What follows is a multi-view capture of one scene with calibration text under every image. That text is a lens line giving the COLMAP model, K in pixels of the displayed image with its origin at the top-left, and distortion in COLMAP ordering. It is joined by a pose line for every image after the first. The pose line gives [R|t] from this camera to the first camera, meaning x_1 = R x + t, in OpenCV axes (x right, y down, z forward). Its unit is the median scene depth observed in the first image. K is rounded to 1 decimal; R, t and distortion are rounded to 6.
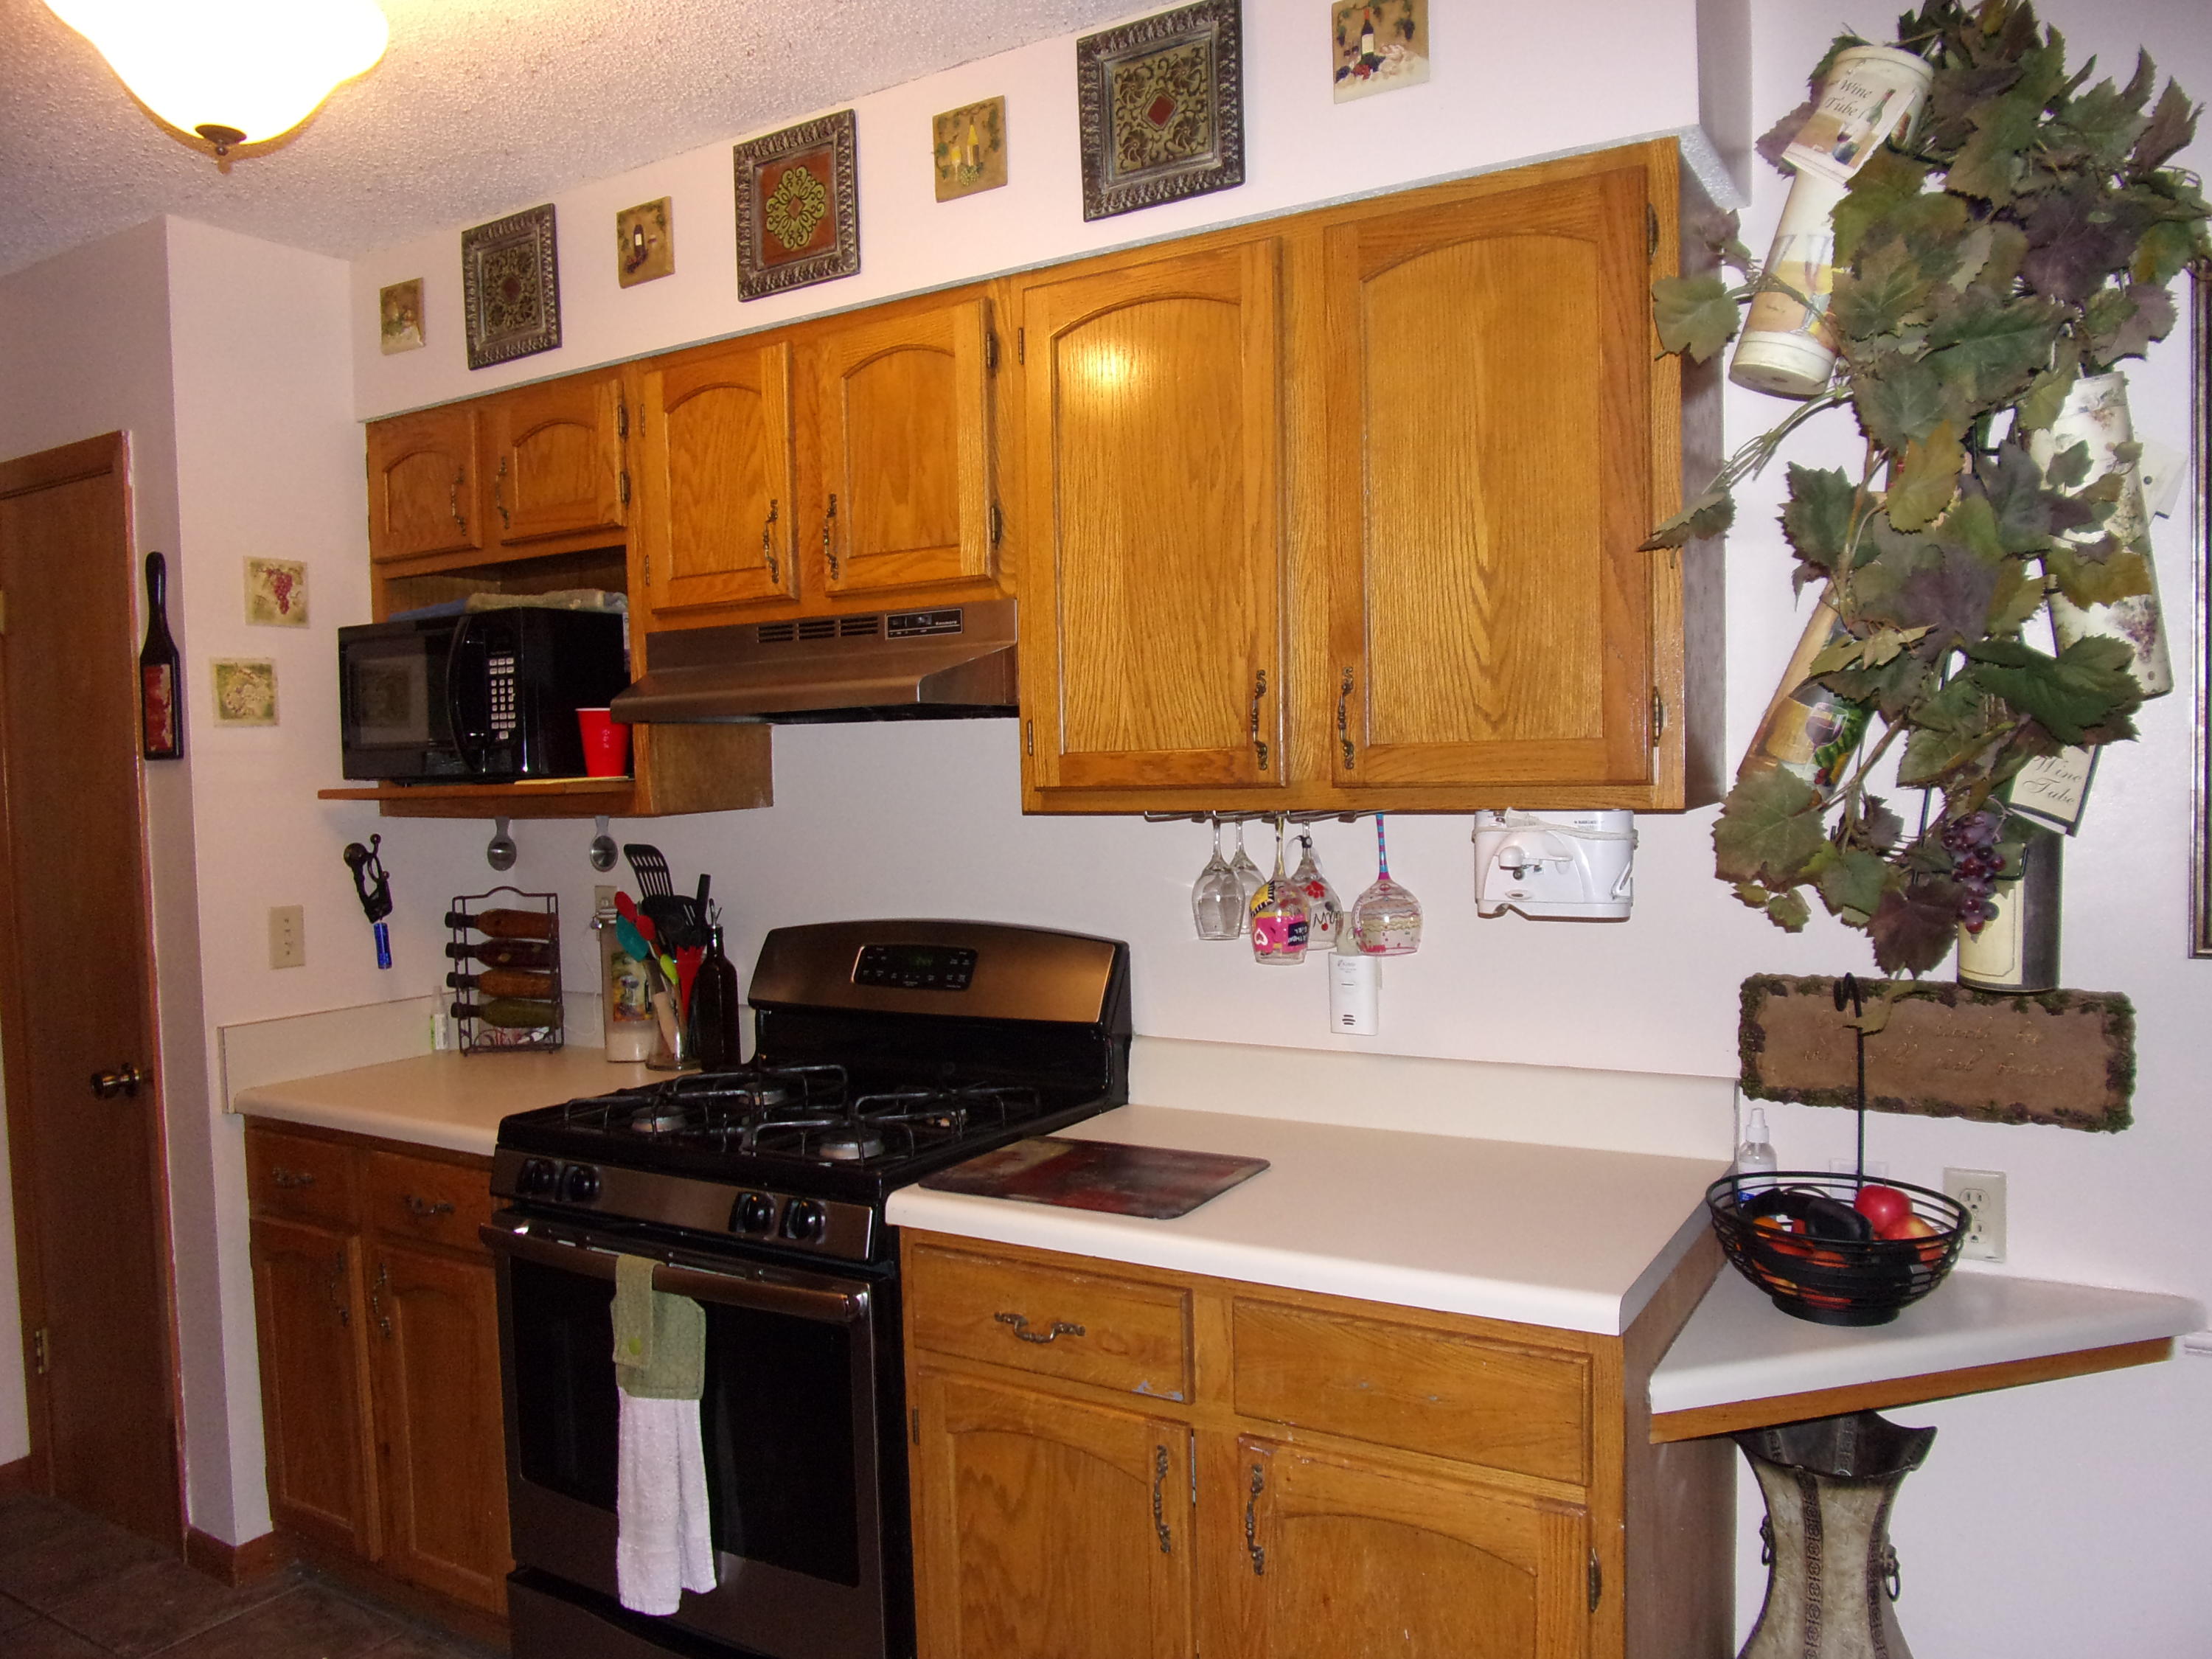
lens RADIAL K [[1574.0, 0, 1110.6], [0, 1574.0, 837.3], [0, 0, 1]] dist [-0.047180, 0.011781]
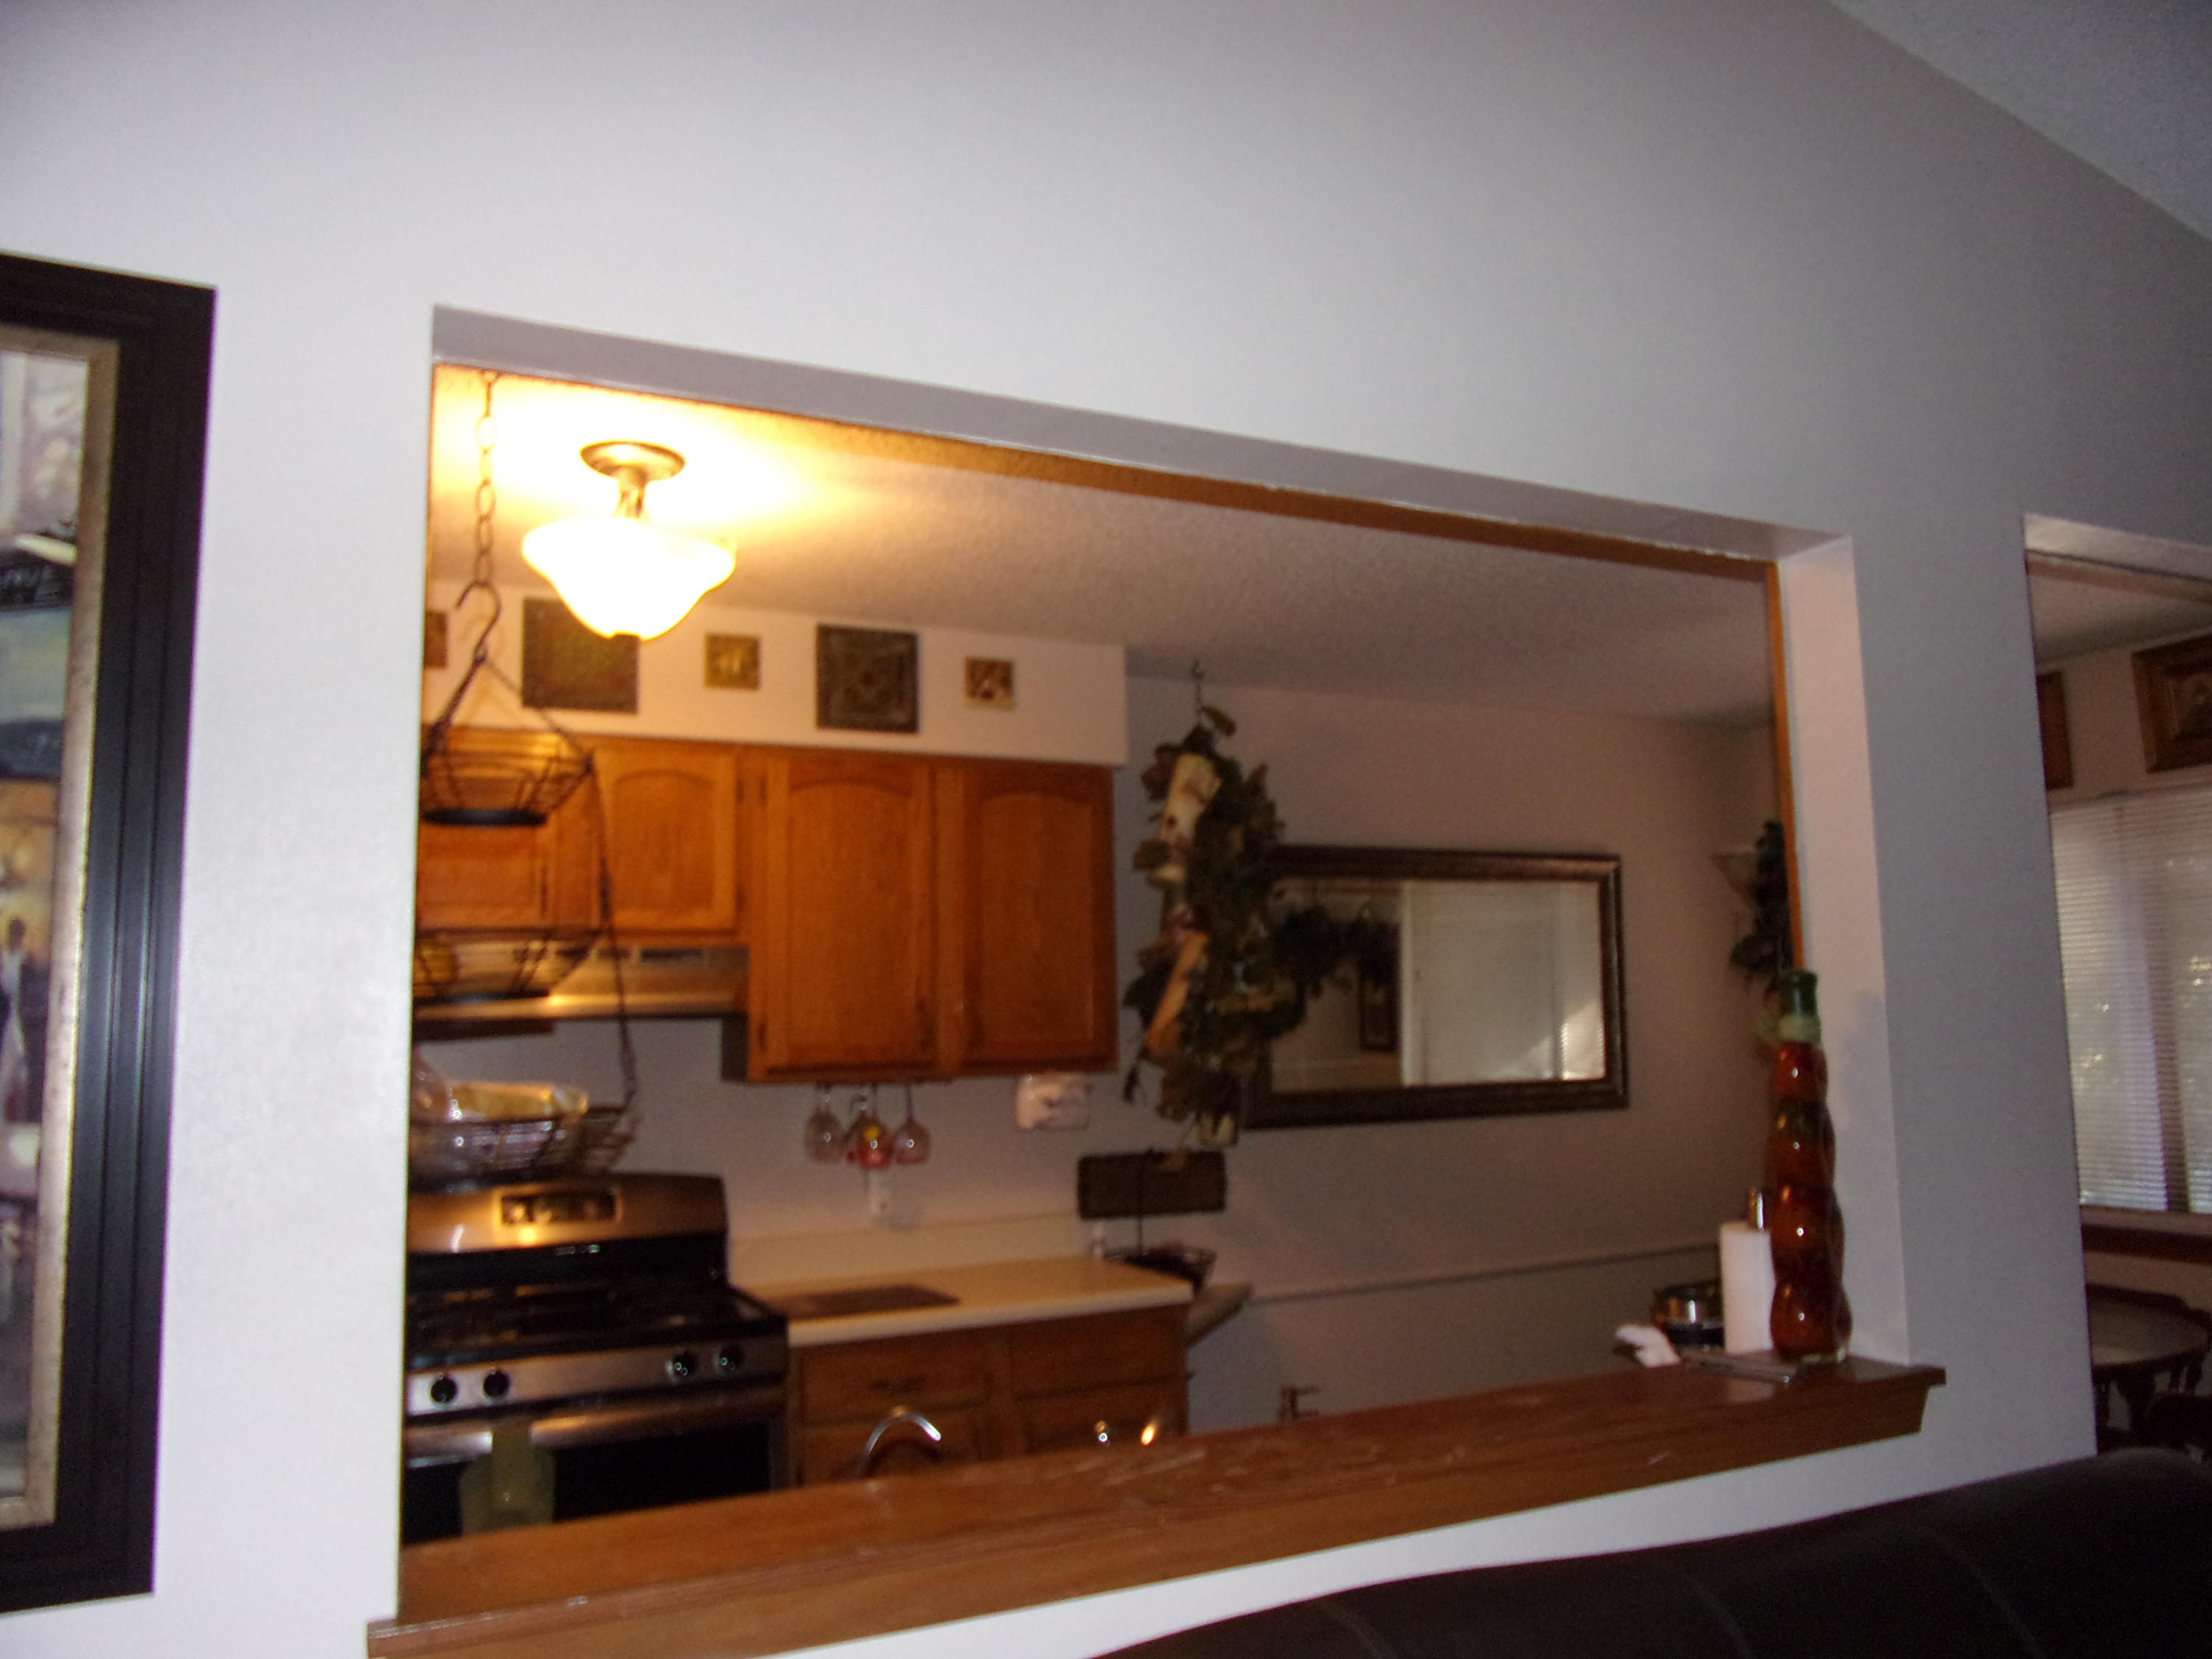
lens RADIAL K [[1636.7, 0, 1109.2], [0, 1636.7, 822.3], [0, 0, 1]] dist [-0.010104, 0.035846]
pose [[0.548486, 0.116905, 0.827947, -1.349990], [0.037509, 0.985741, -0.164034, 0.010348], [-0.835318, 0.121026, 0.536280, -0.211209]]
